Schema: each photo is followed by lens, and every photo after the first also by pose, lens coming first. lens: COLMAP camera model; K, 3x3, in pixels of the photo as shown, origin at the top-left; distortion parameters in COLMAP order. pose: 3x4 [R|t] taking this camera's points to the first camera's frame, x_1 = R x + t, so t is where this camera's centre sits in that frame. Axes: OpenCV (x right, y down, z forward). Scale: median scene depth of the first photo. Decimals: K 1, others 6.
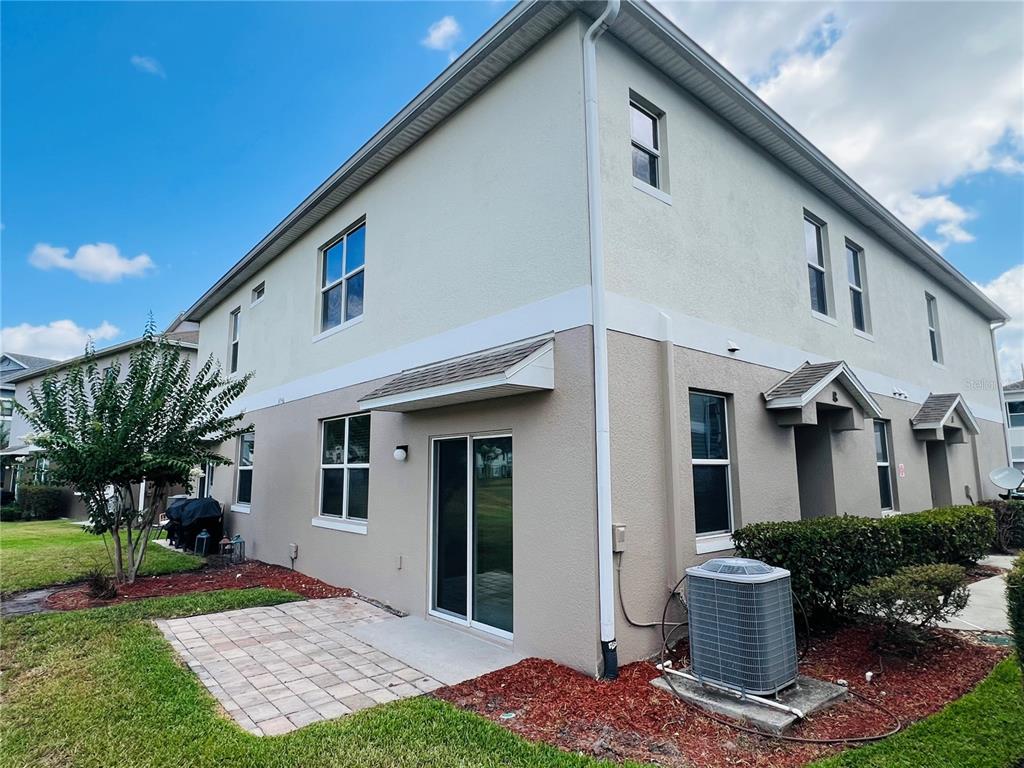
lens RADIAL K [[574.4, 0, 511.5], [0, 574.4, 384.5], [0, 0, 1]] dist [0.000453, -0.001616]
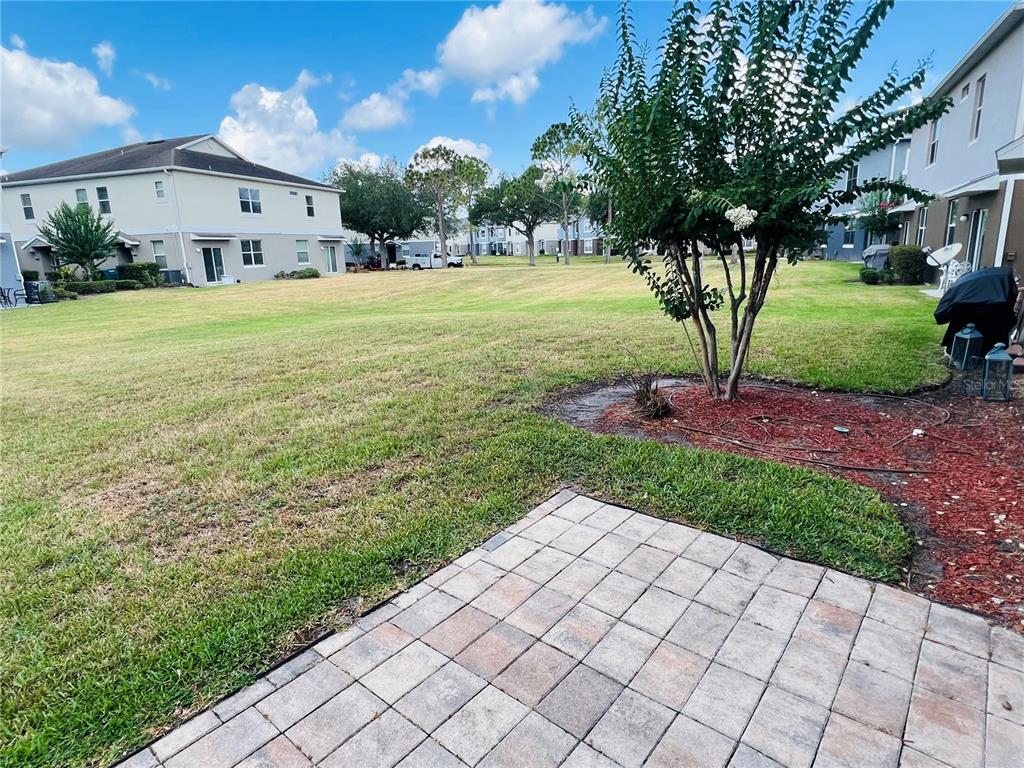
lens RADIAL K [[574.4, 0, 514.1], [0, 574.4, 388.9], [0, 0, 1]] dist [0.000453, -0.001616]
pose [[0.172328, 0.234125, -0.956812, -0.136280], [0.177725, 0.948012, 0.263981, 0.200429], [0.968874, -0.215541, 0.121759, 1.162336]]
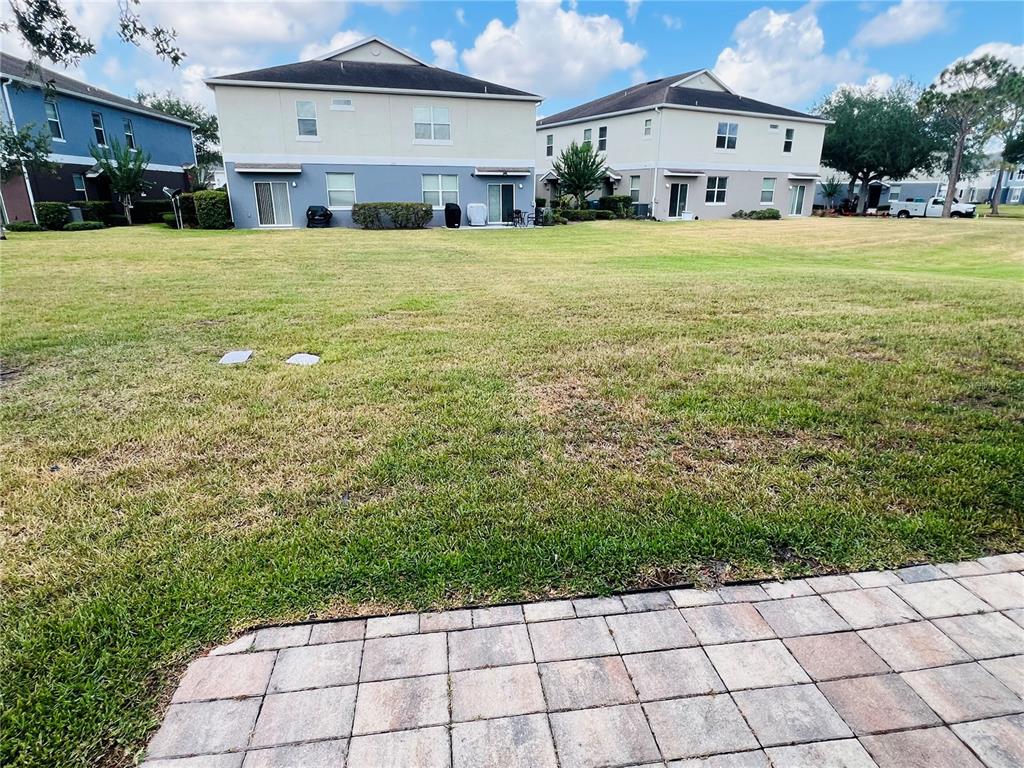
lens RADIAL K [[574.4, 0, 512.2], [0, 574.4, 390.5], [0, 0, 1]] dist [0.000453, -0.001616]
pose [[-0.539780, 0.274847, -0.795674, -0.169406], [0.123891, 0.960843, 0.247854, 0.207619], [0.832639, 0.035209, -0.552695, 1.160771]]
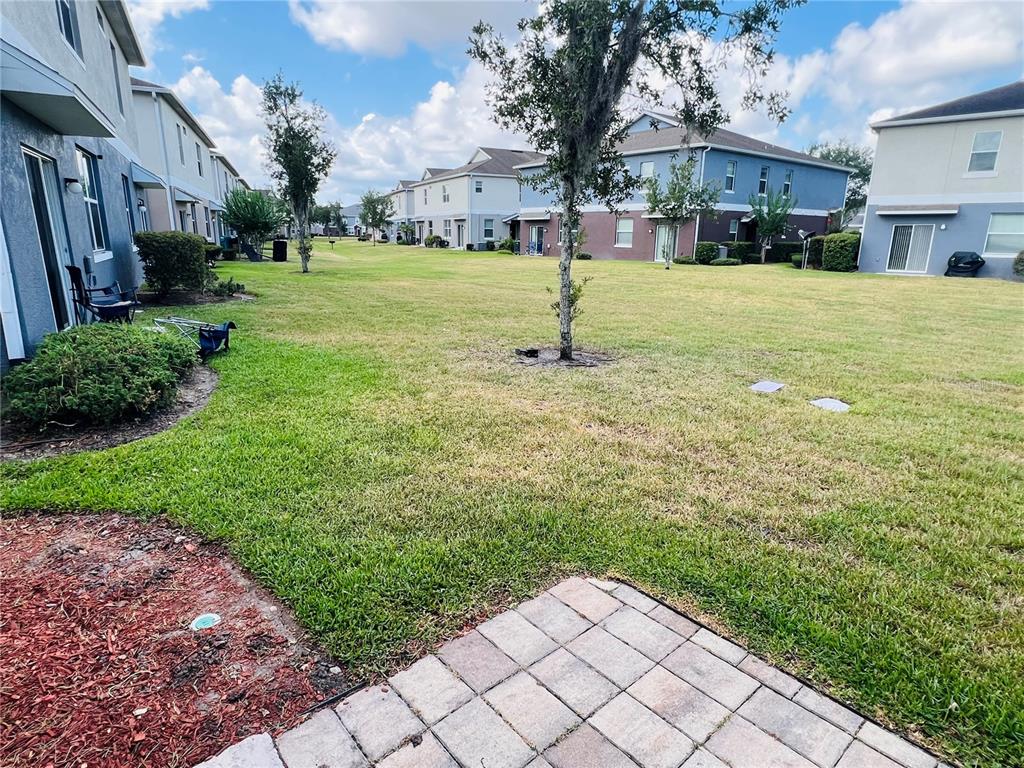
lens RADIAL K [[574.4, 0, 508.6], [0, 574.4, 394.3], [0, 0, 1]] dist [0.000453, -0.001616]
pose [[-0.999971, -0.005215, -0.005486, -0.251586], [-0.005864, 0.992050, 0.125706, 0.226283], [0.004787, 0.125735, -0.992052, 1.268900]]
